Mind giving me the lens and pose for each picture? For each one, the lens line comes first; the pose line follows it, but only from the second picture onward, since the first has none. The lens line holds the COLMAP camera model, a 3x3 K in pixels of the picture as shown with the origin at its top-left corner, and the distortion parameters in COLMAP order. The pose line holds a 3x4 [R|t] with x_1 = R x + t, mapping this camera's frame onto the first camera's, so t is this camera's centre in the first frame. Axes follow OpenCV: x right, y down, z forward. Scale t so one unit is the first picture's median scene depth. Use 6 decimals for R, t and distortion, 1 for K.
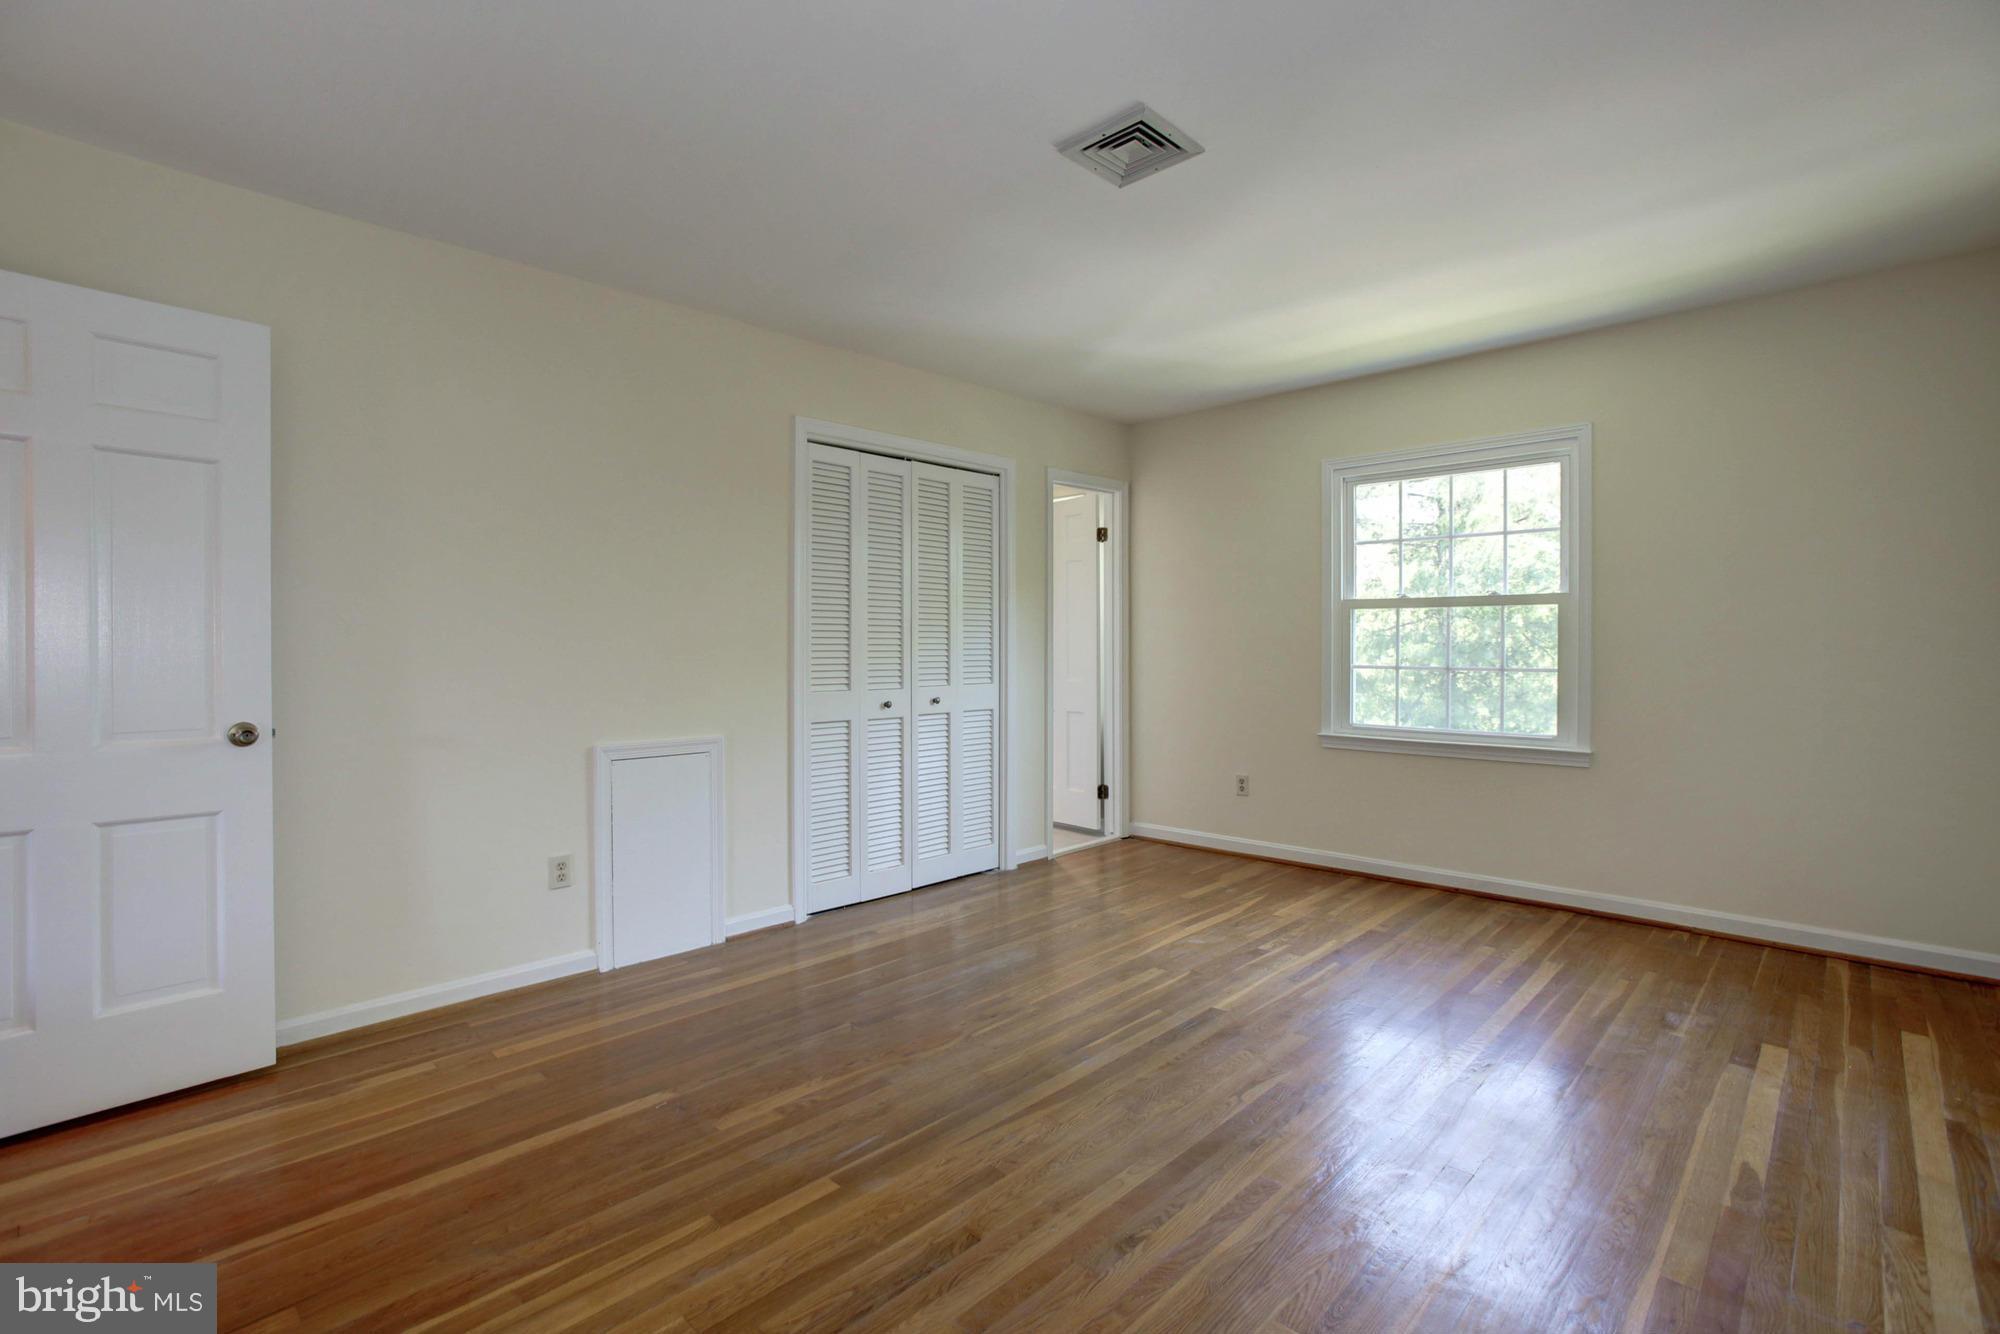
lens RADIAL K [[910.0, 0, 992.9], [0, 910.0, 666.1], [0, 0, 1]] dist [-0.037058, 0.003107]
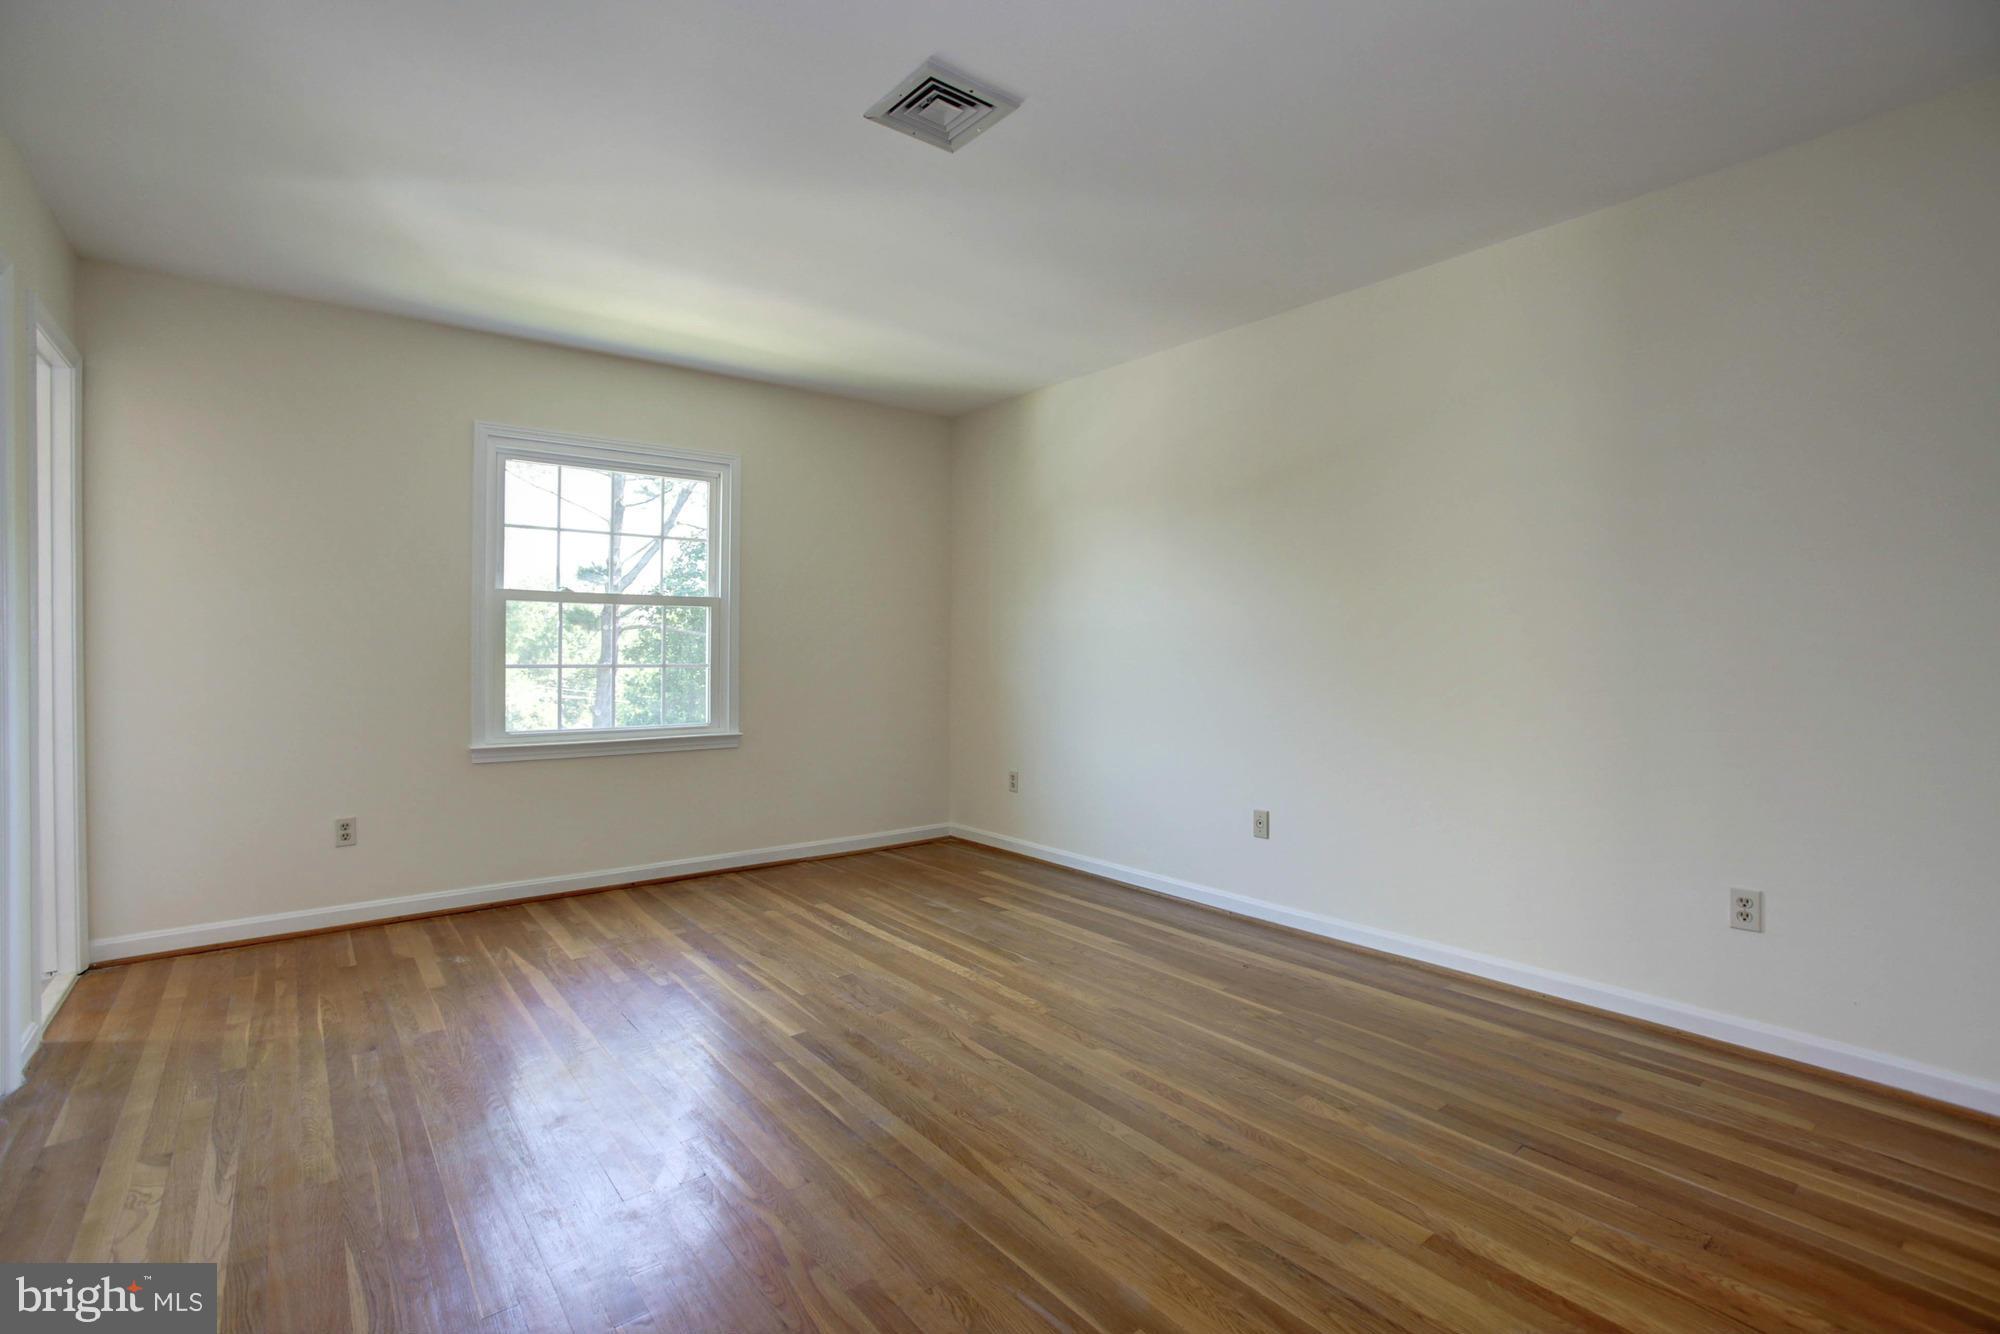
lens RADIAL K [[910.0, 0, 981.3], [0, 910.0, 661.2], [0, 0, 1]] dist [-0.037058, 0.003107]
pose [[0.135523, -0.009243, 0.990731, -0.482655], [0.016692, 0.999836, 0.007044, -0.003244], [-0.990634, 0.015583, 0.135655, 0.519869]]
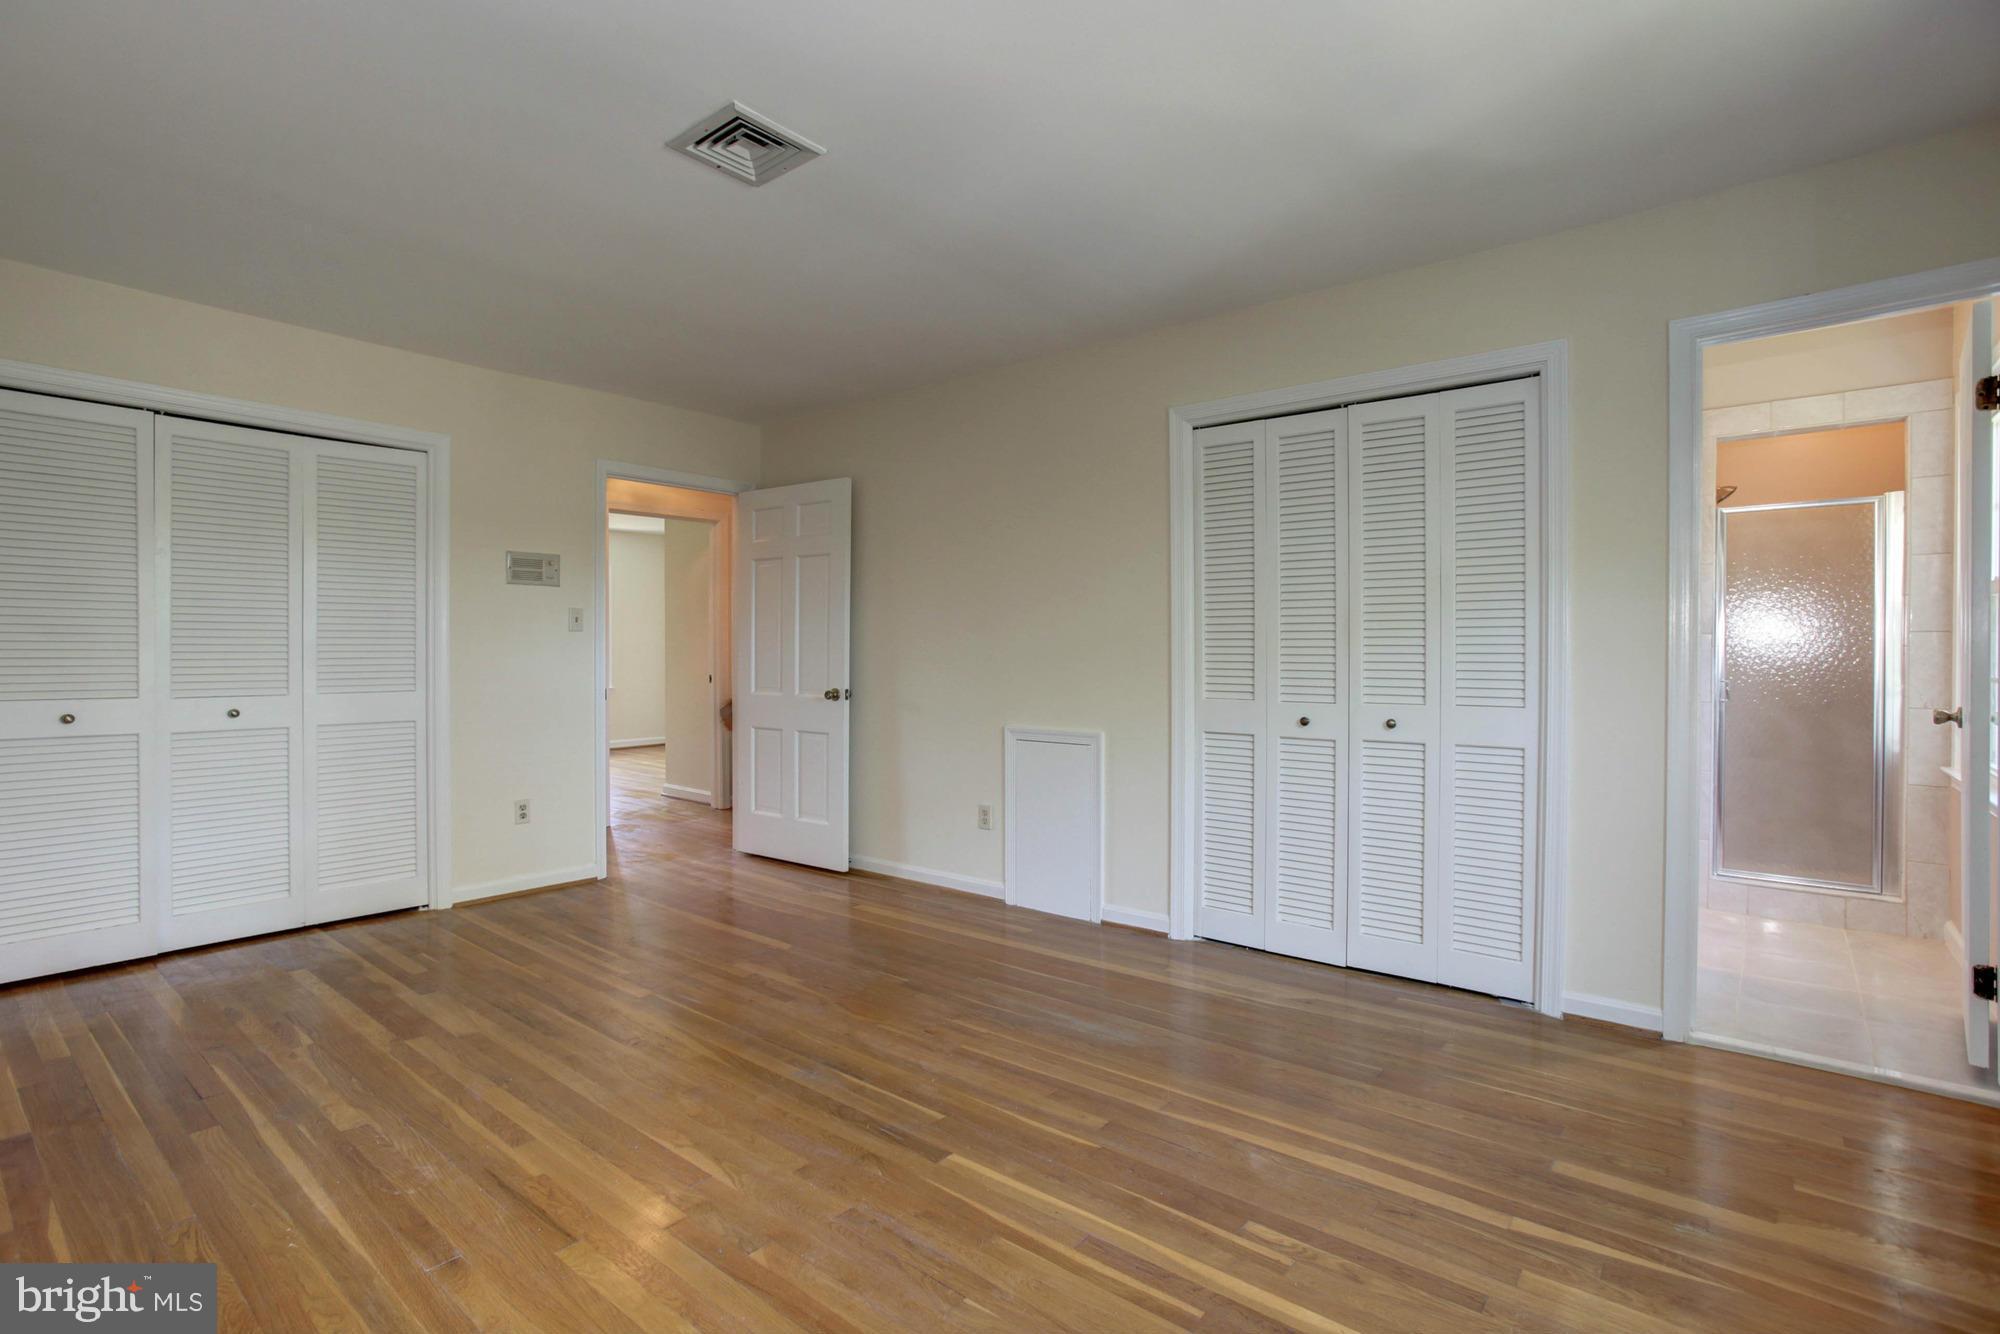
lens RADIAL K [[910.0, 0, 1011.2], [0, 910.0, 655.5], [0, 0, 1]] dist [-0.037058, 0.003107]
pose [[0.112102, 0.008188, -0.993663, 0.730464], [-0.016516, 0.999843, 0.006376, -0.018622], [0.993559, 0.015697, 0.112220, 0.732981]]
